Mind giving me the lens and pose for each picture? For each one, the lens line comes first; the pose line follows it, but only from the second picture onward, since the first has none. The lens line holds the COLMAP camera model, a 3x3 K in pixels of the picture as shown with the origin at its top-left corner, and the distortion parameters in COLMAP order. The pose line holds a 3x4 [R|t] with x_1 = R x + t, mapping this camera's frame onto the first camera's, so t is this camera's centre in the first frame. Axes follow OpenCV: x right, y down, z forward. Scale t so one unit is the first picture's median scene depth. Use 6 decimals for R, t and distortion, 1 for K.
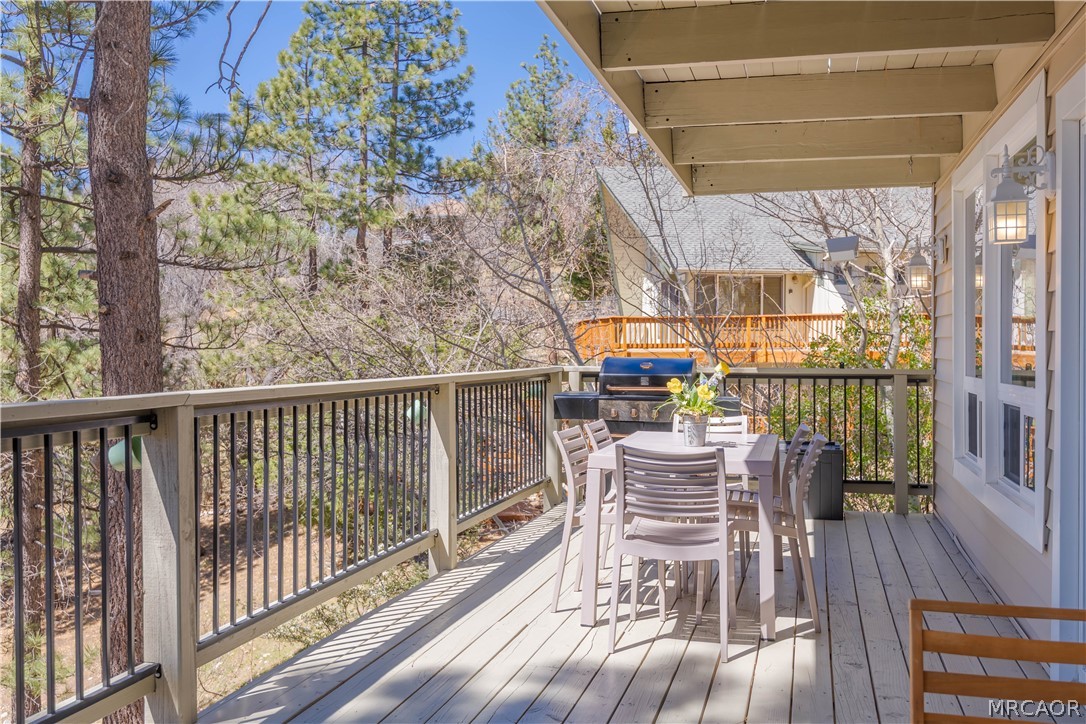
lens RADIAL K [[1042.6, 0, 548.1], [0, 1042.6, 355.5], [0, 0, 1]] dist [-0.012919, 0.000000]
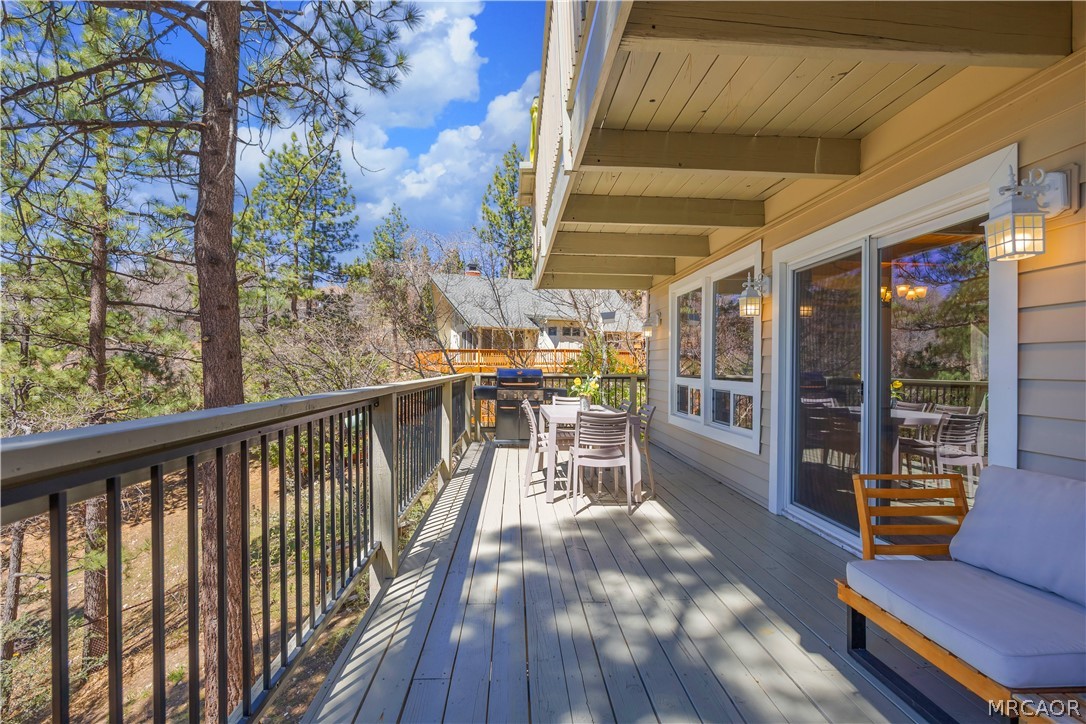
lens RADIAL K [[511.9, 0, 540.7], [0, 511.9, 372.7], [0, 0, 1]] dist [-0.002343, 0.000425]
pose [[0.954088, 0.002051, 0.299519, -0.036756], [-0.004175, 0.999970, 0.006454, 0.000777], [-0.299497, -0.007408, 0.954068, 0.010463]]
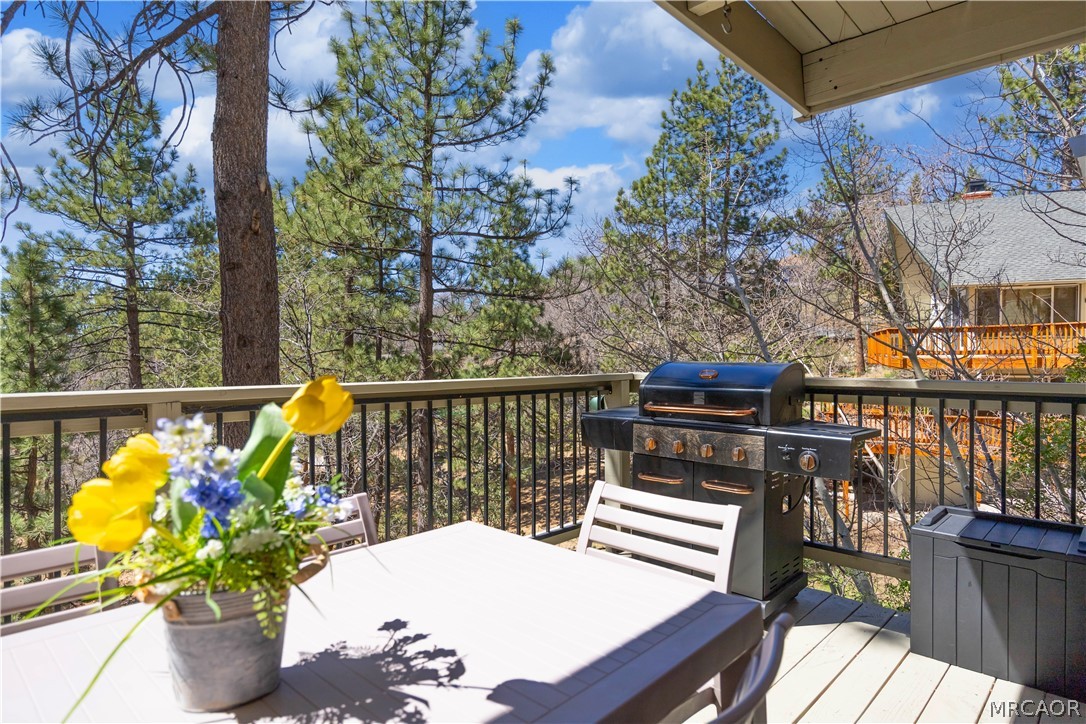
lens RADIAL K [[627.5, 0, 535.5], [0, 627.5, 363.6], [0, 0, 1]] dist [0.007417, 0.000388]
pose [[0.873934, 0.003562, -0.486032, 0.043529], [-0.001790, 0.999990, 0.004110, 0.000322], [0.486042, -0.002722, 0.873931, 0.135729]]
